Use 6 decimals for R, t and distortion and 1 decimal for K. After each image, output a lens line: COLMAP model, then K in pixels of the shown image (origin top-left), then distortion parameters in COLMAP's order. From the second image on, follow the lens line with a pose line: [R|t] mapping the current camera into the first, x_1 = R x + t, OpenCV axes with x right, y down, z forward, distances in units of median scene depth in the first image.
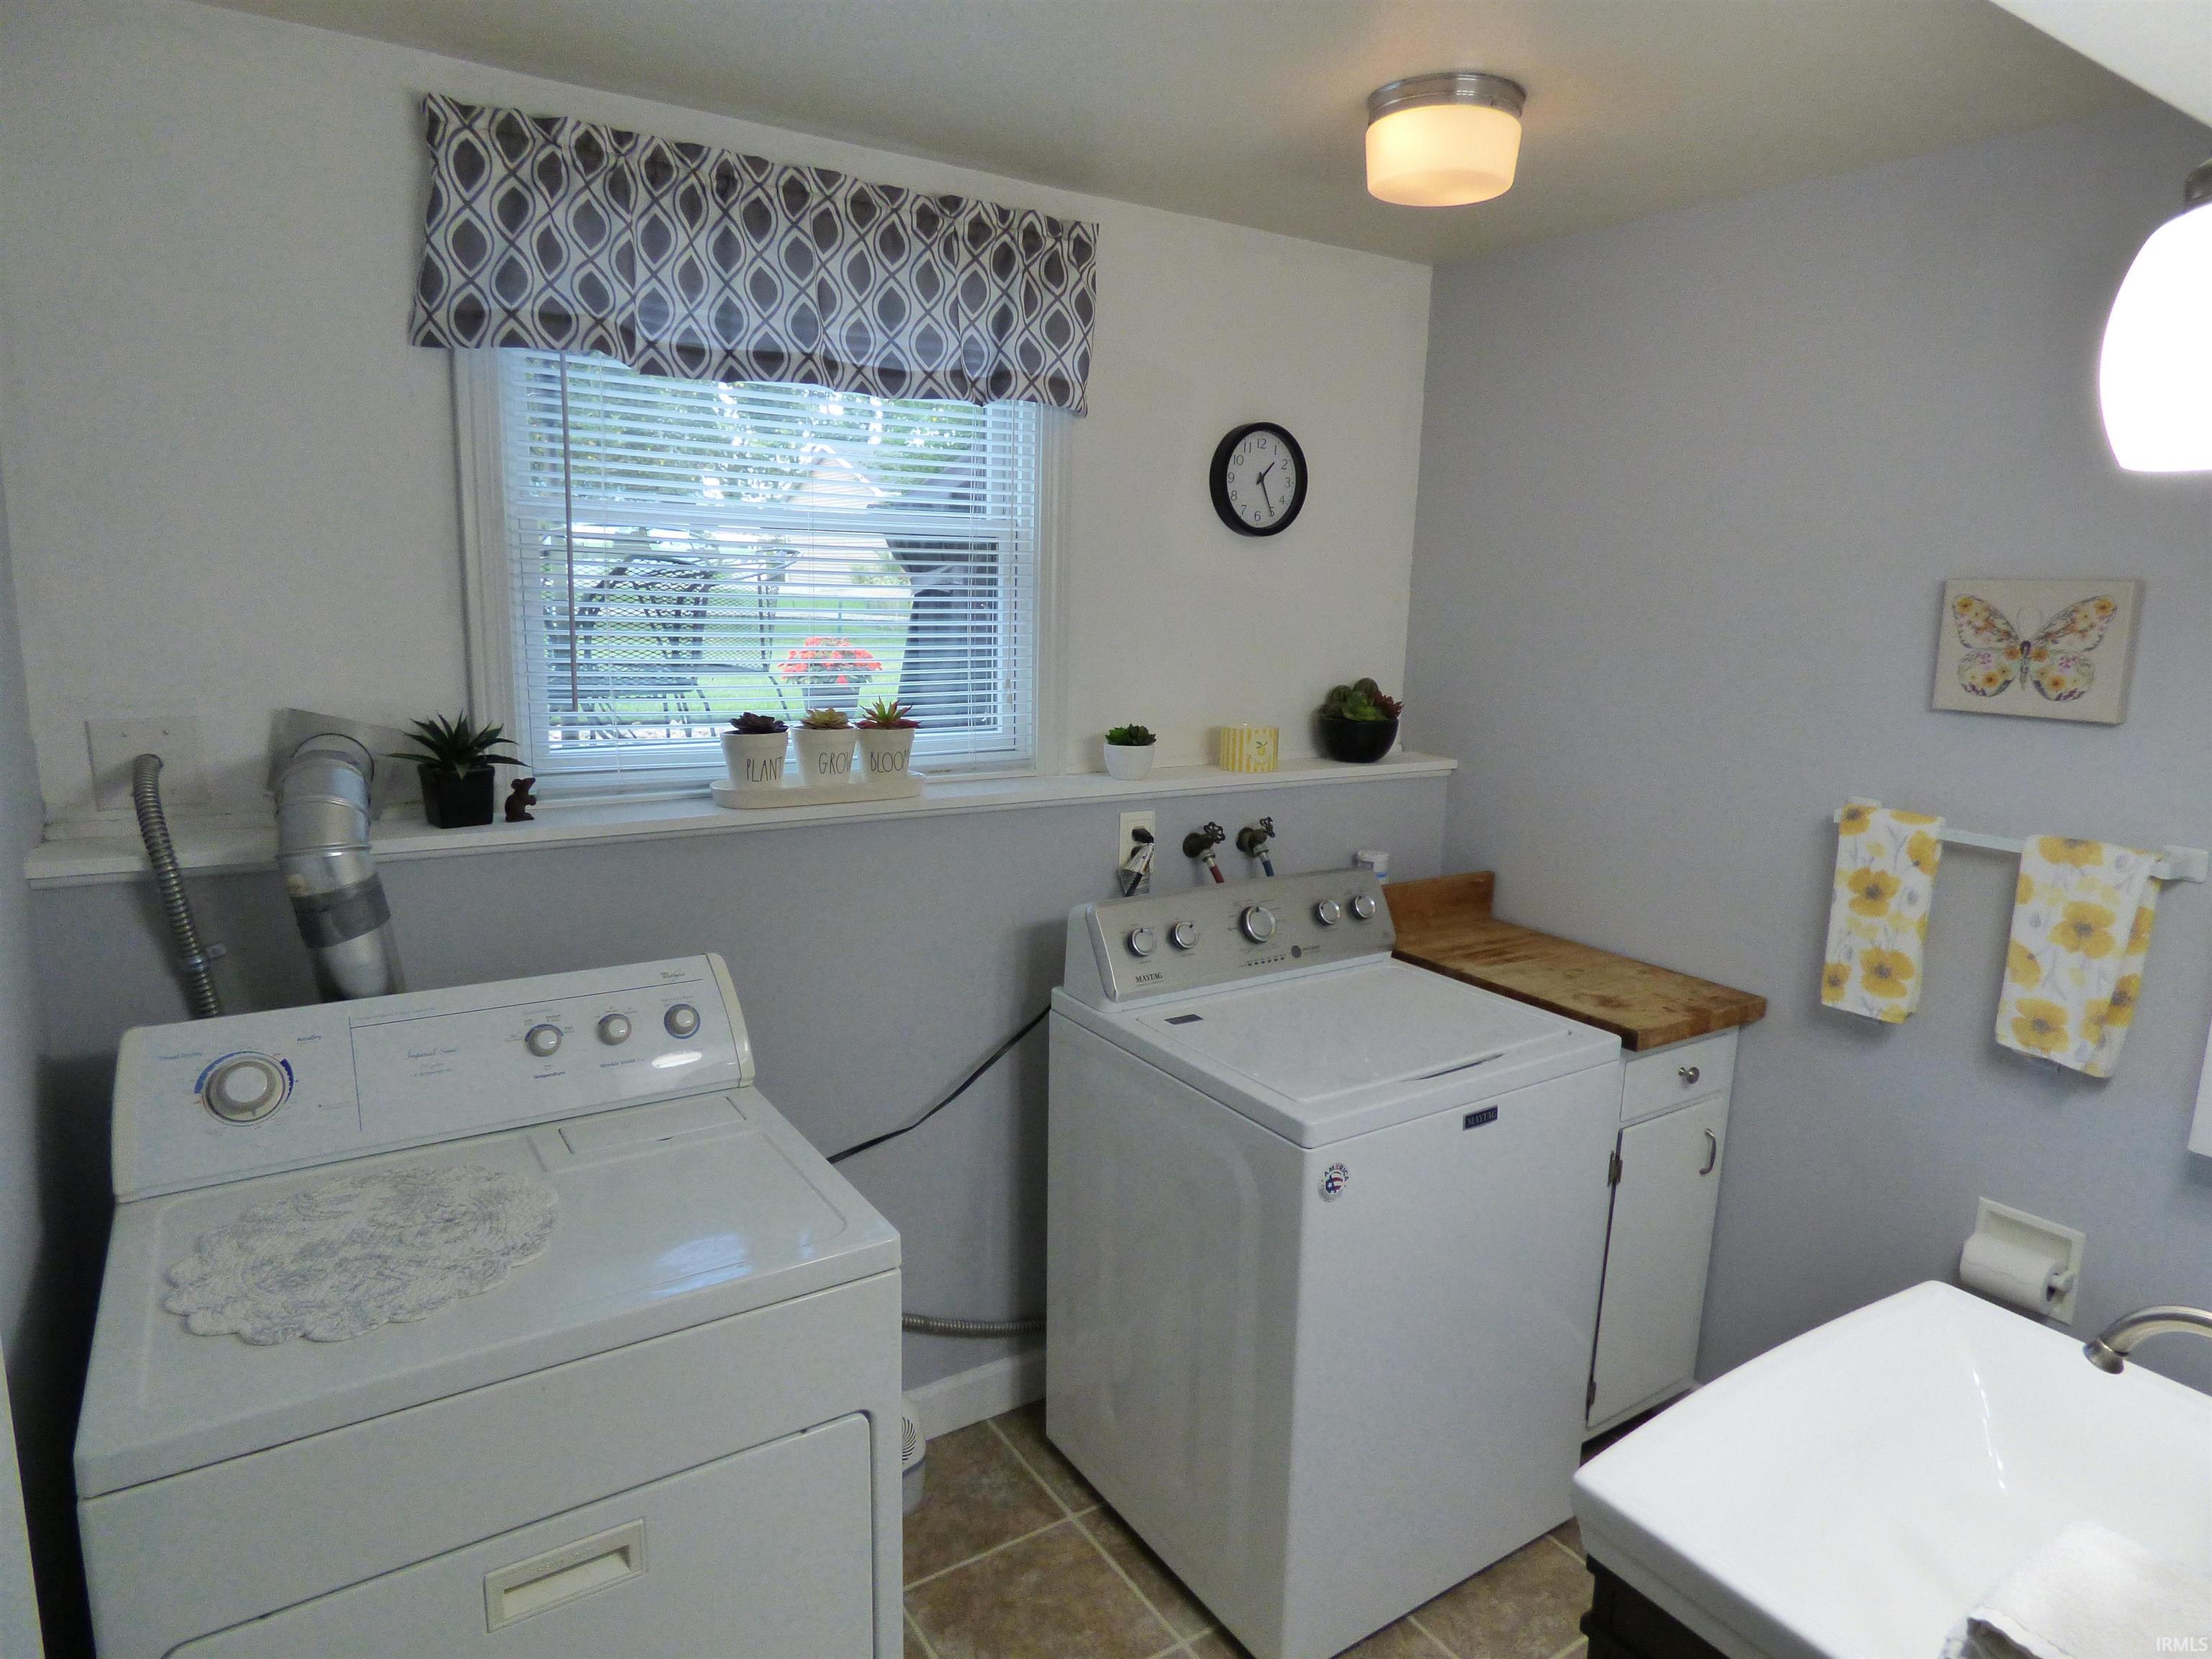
lens RADIAL K [[1325.2, 0, 1107.7], [0, 1325.2, 824.6], [0, 0, 1]] dist [-0.026777, -0.001822]
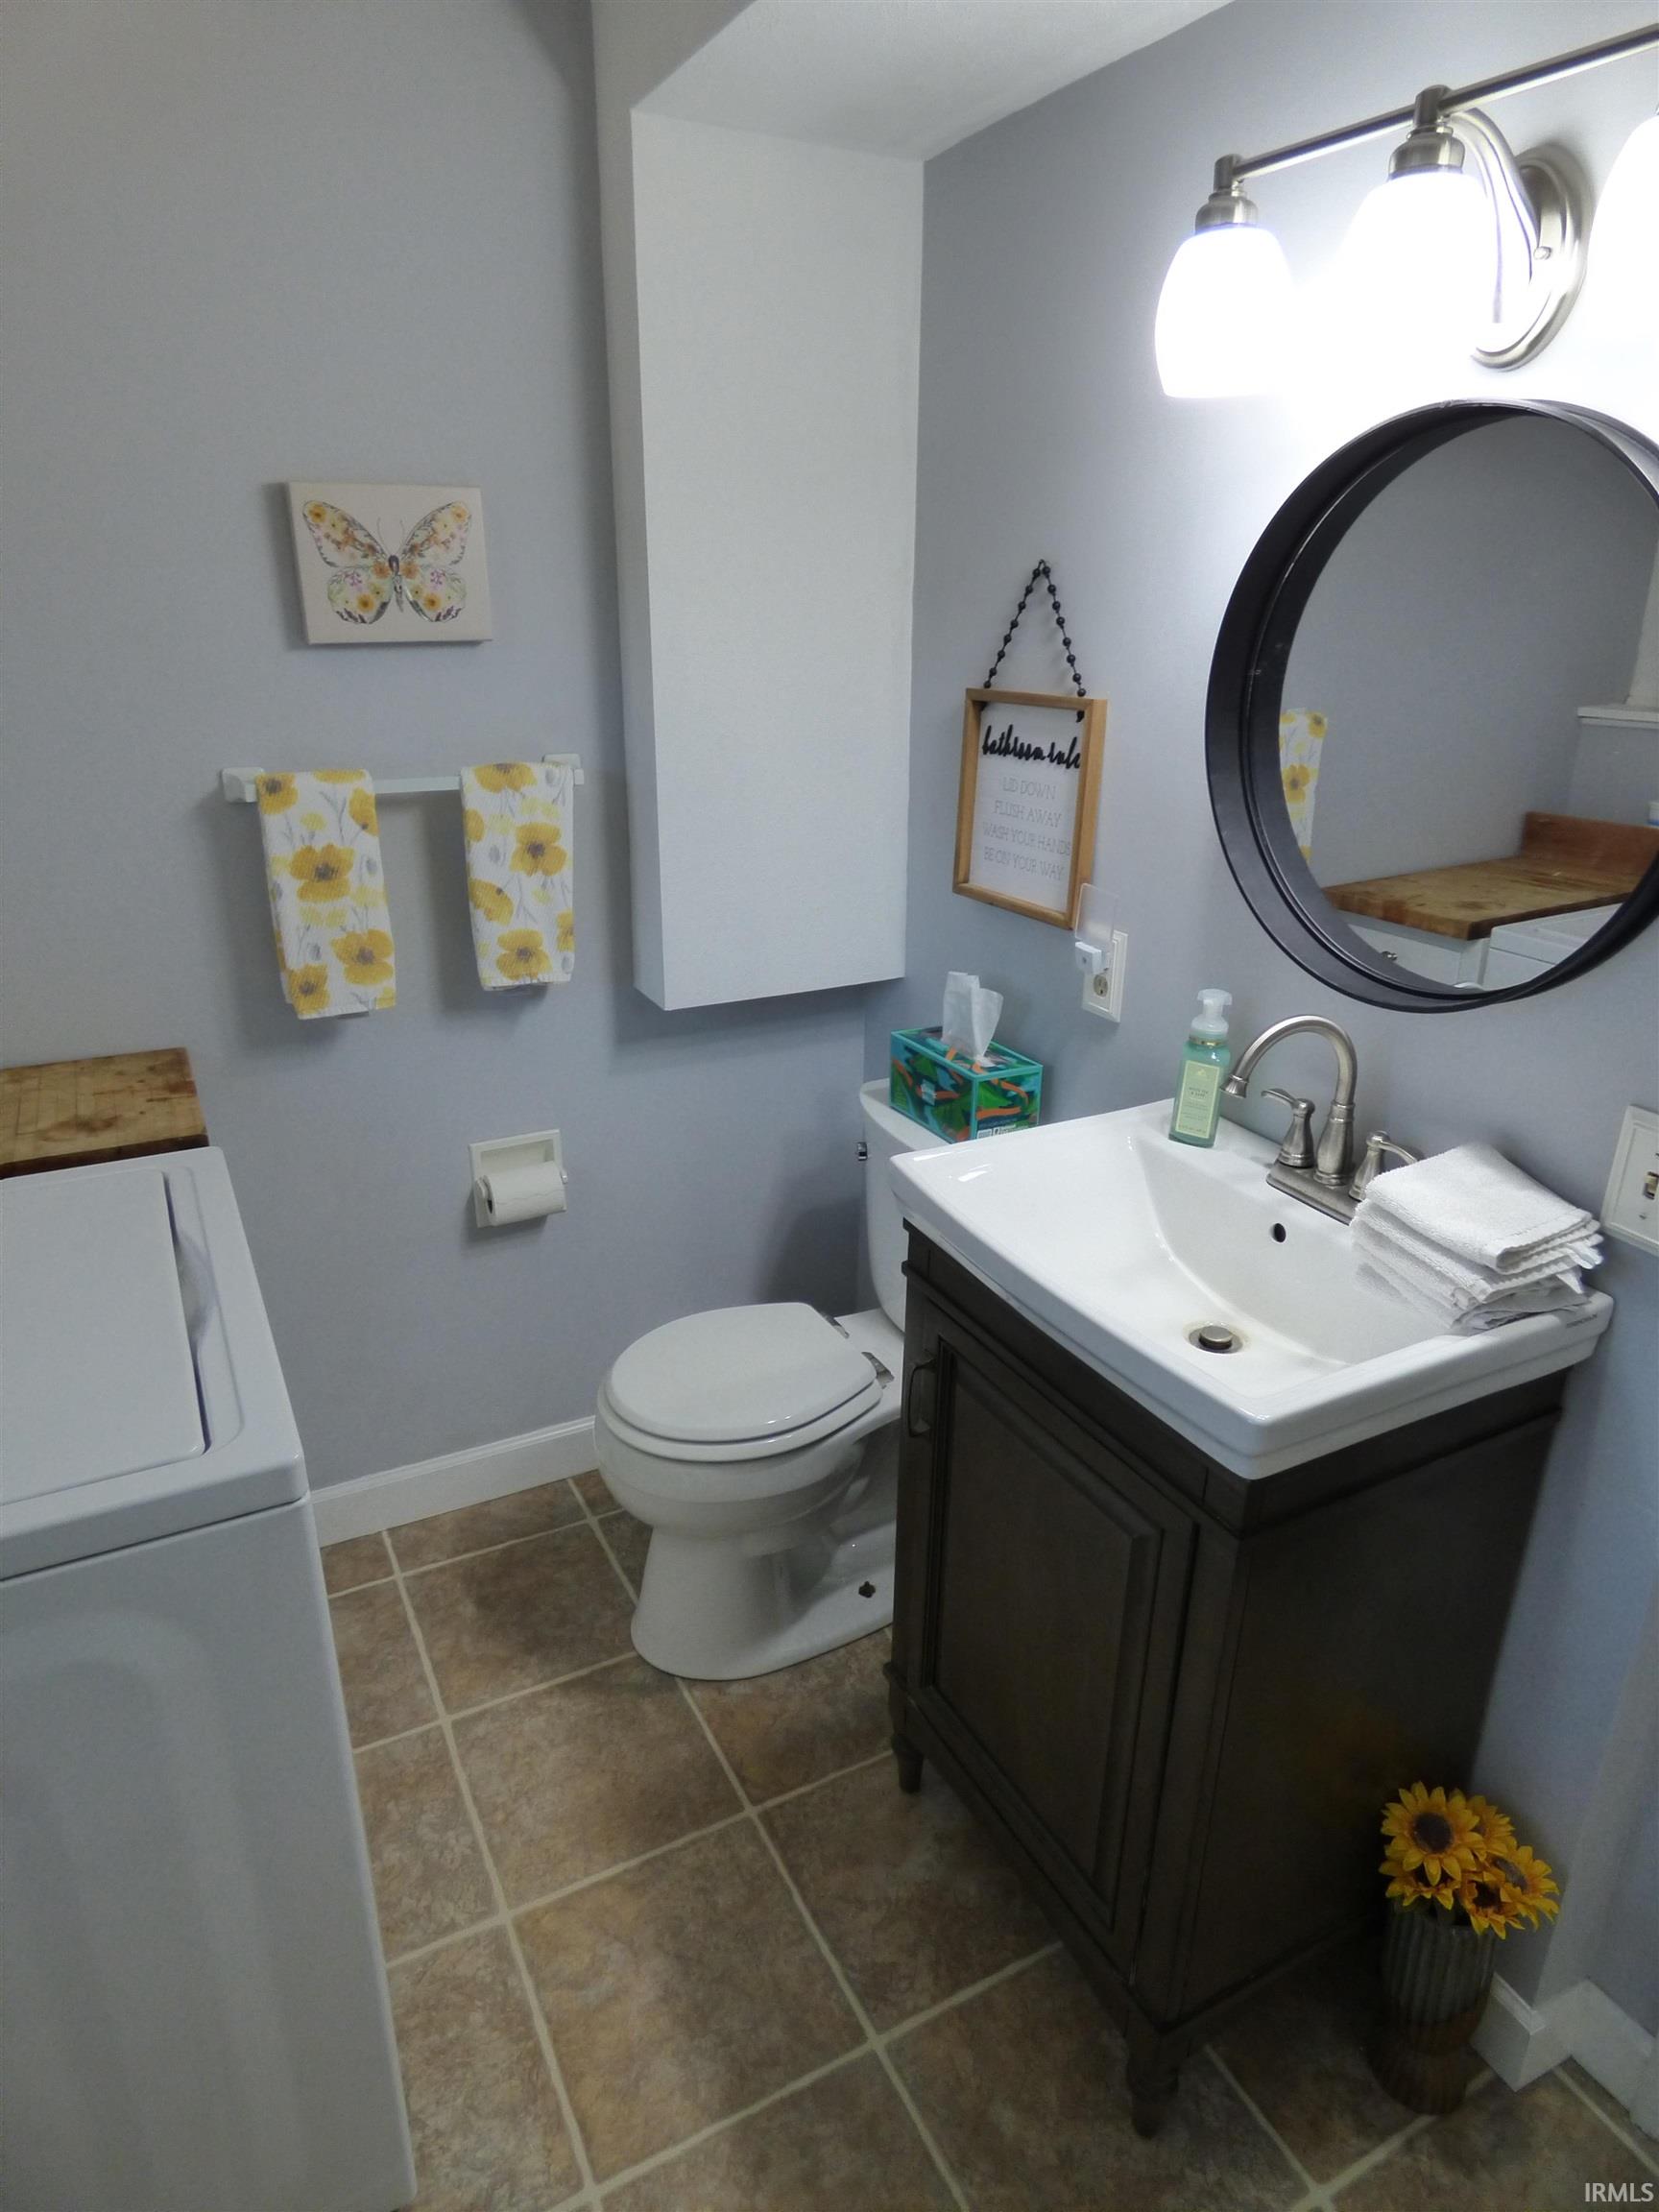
lens RADIAL K [[1325.2, 0, 825.0], [0, 1325.2, 1111.0], [0, 0, 1]] dist [-0.026777, -0.001822]
pose [[0.108903, -0.380819, 0.918214, -0.243644], [0.173632, 0.916795, 0.359637, -0.061999], [-0.978771, 0.120266, 0.165964, 0.588404]]
